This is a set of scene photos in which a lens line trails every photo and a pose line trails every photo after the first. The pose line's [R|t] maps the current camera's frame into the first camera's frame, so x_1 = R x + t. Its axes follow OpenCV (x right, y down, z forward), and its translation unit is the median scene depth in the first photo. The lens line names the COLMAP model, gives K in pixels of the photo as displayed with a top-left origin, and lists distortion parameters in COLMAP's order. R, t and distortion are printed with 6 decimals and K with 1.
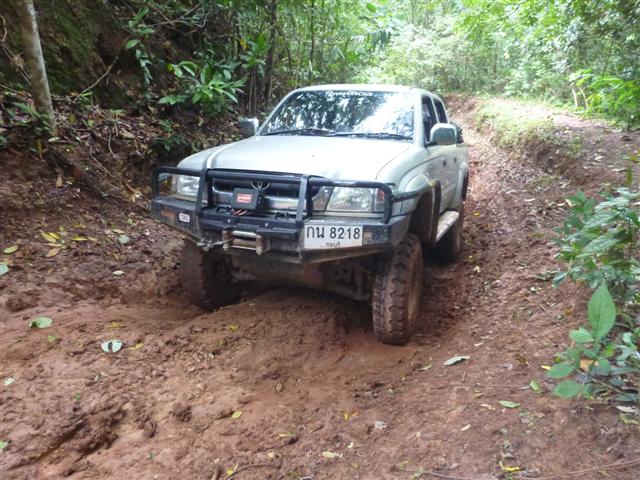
lens RADIAL K [[532.9, 0, 320.0], [0, 532.9, 240.0], [0, 0, 1]] dist [-0.014044, -0.009310]
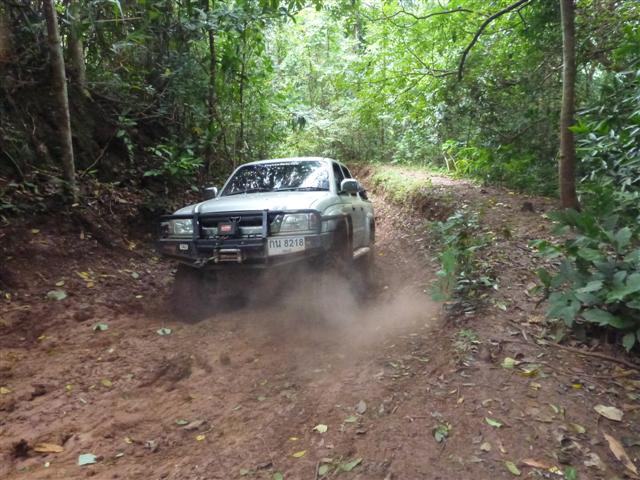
lens RADIAL K [[532.9, 0, 320.0], [0, 532.9, 240.0], [0, 0, 1]] dist [-0.014044, -0.009310]
pose [[0.981294, -0.053619, 0.184896, -0.127826], [0.076627, 0.989857, -0.119631, 0.090113], [-0.176606, 0.131561, 0.975450, -0.345745]]
